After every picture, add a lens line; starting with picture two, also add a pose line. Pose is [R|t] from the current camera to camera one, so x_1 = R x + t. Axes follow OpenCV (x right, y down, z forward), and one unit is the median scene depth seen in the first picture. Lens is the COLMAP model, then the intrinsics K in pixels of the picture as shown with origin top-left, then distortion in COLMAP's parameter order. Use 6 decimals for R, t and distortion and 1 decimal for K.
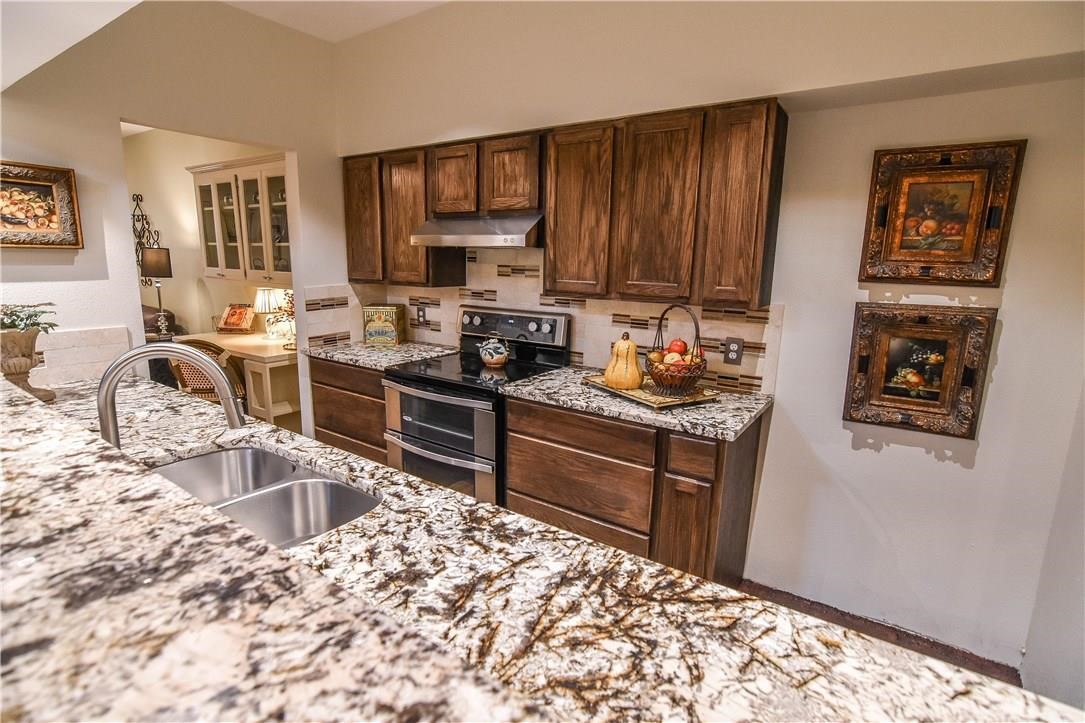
lens RADIAL K [[530.1, 0, 542.0], [0, 530.1, 364.8], [0, 0, 1]] dist [-0.027836, 0.008698]
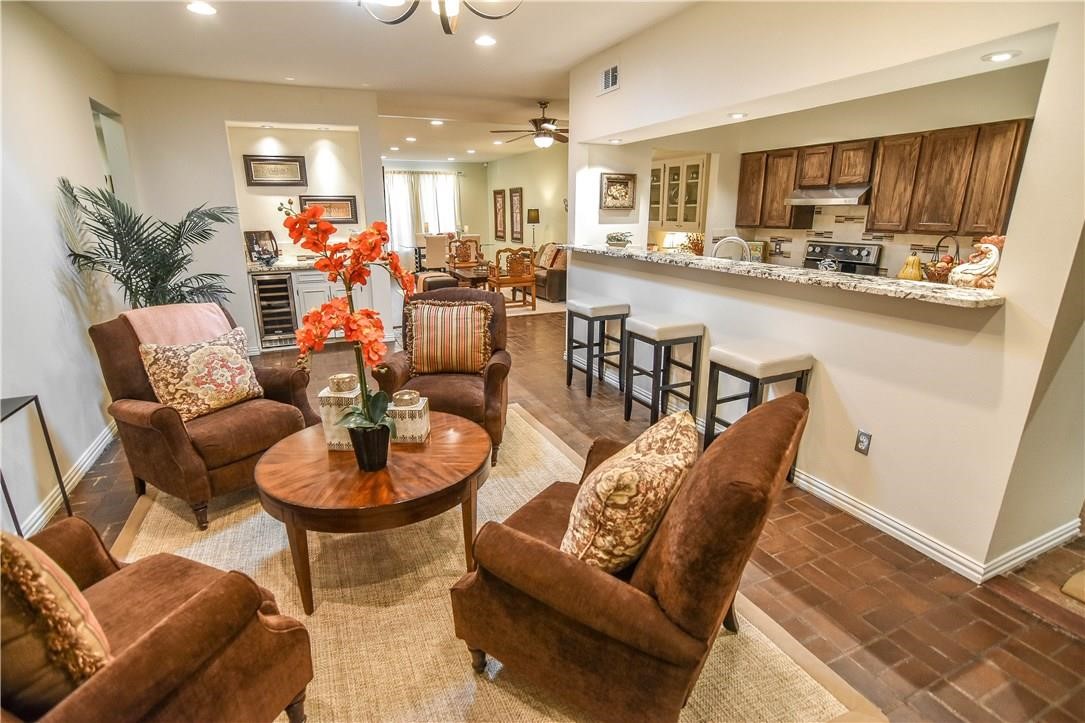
lens RADIAL K [[530.1, 0, 545.1], [0, 530.1, 365.0], [0, 0, 1]] dist [-0.027836, 0.008698]
pose [[0.860110, 0.121302, -0.495476, 0.006833], [-0.084041, 0.991739, 0.096908, 0.275152], [0.503138, -0.041711, 0.863199, -1.283907]]
